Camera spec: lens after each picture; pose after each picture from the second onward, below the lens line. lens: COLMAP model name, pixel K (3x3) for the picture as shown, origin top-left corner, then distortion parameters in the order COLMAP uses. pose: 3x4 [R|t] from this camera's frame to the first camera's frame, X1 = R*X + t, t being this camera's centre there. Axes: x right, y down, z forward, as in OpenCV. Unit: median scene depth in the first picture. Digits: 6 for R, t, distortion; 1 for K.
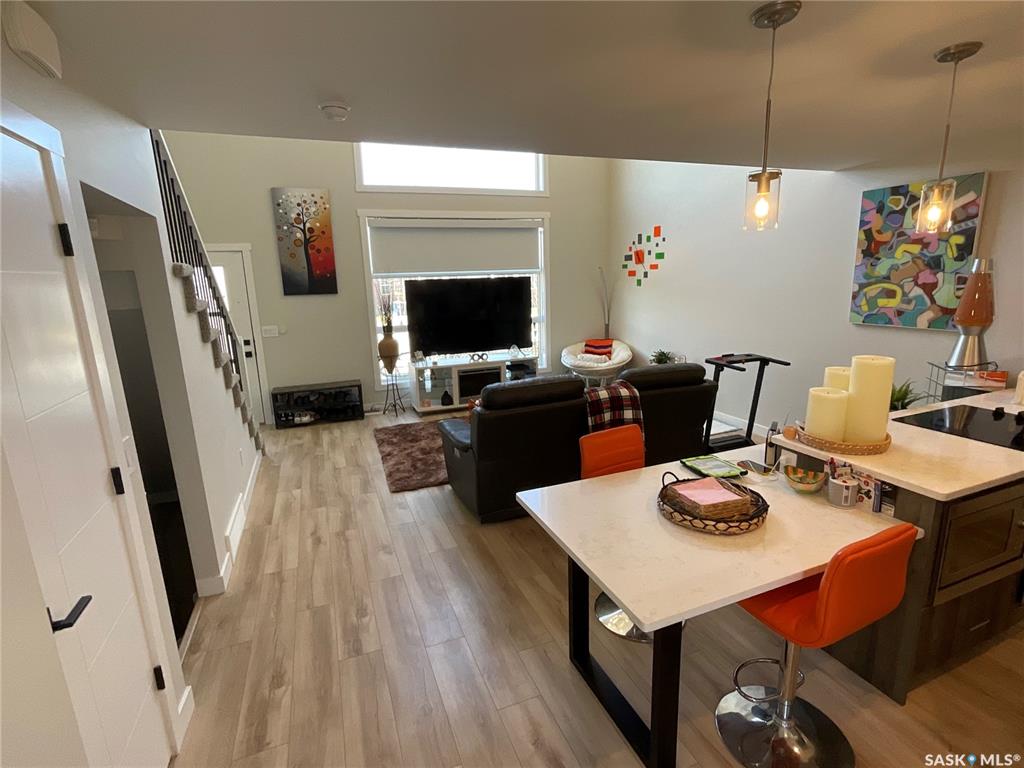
lens RADIAL K [[497.4, 0, 510.8], [0, 497.4, 386.6], [0, 0, 1]] dist [-0.009005, 0.006659]
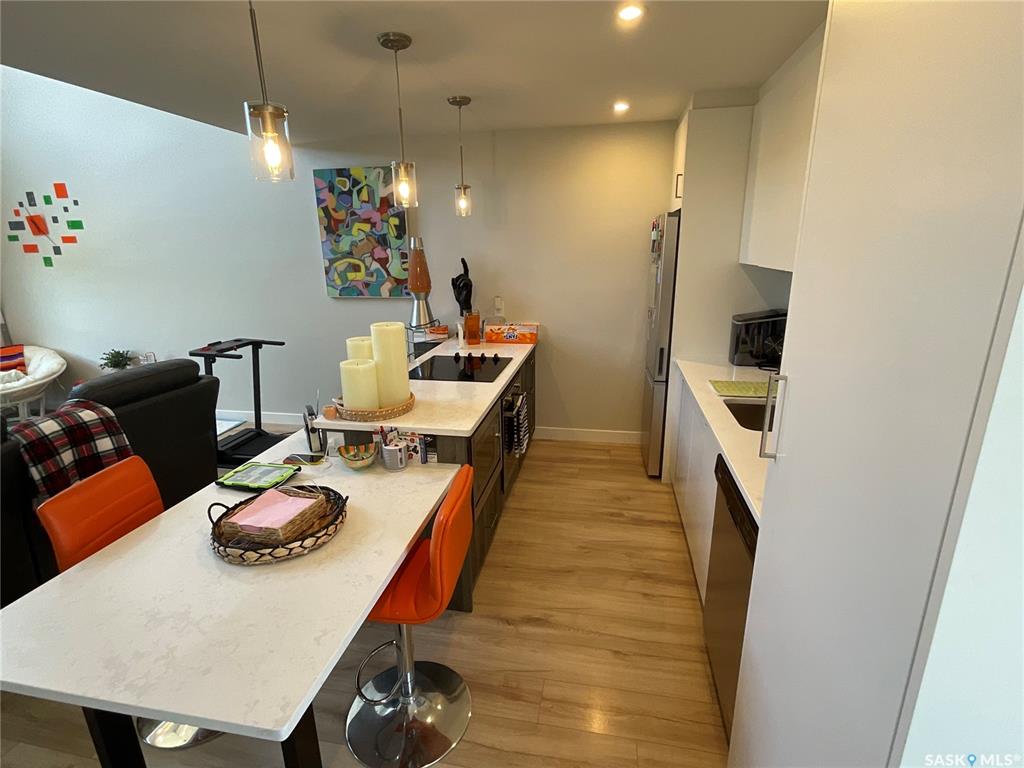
lens RADIAL K [[497.4, 0, 510.9], [0, 497.4, 385.5], [0, 0, 1]] dist [-0.009005, 0.006659]
pose [[0.536285, -0.206042, 0.818502, -0.010142], [0.180776, 0.975282, 0.127063, -0.009128], [-0.824451, 0.079823, 0.560276, 0.105811]]
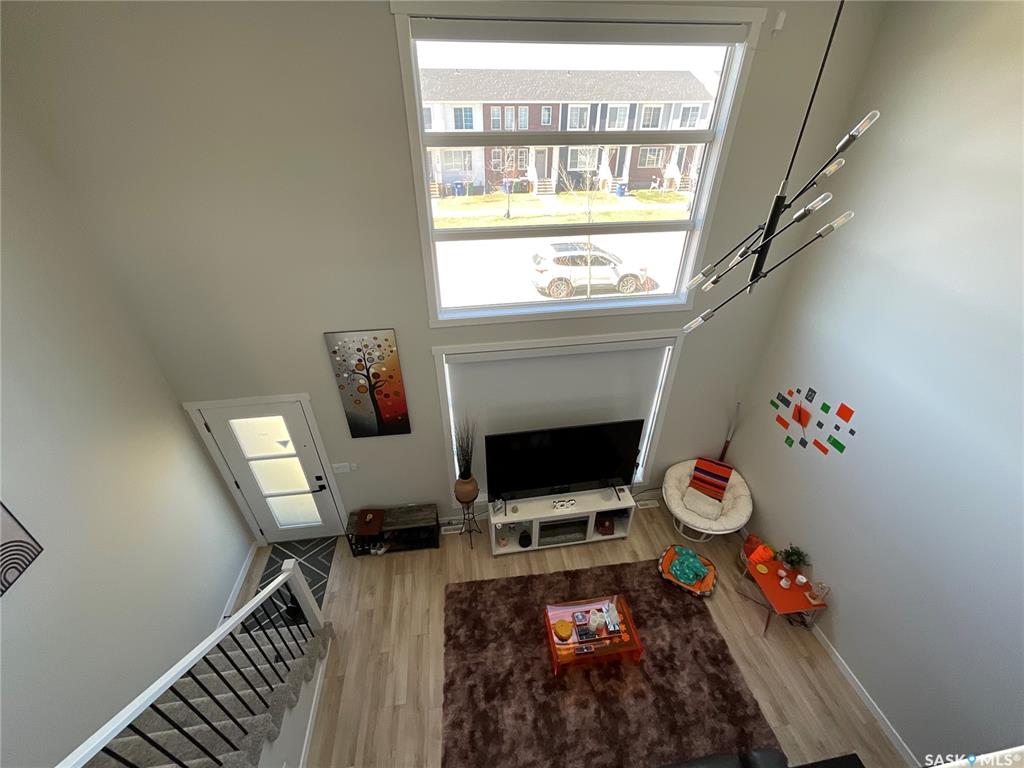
lens RADIAL K [[415.3, 0, 511.0], [0, 415.3, 386.7], [0, 0, 1]] dist [0.001660, 0.000379]
pose [[0.975092, 0.142979, -0.169563, -0.098763], [-0.072209, 0.927483, 0.366827, -0.807667], [0.209716, -0.345446, 0.914706, 0.597579]]
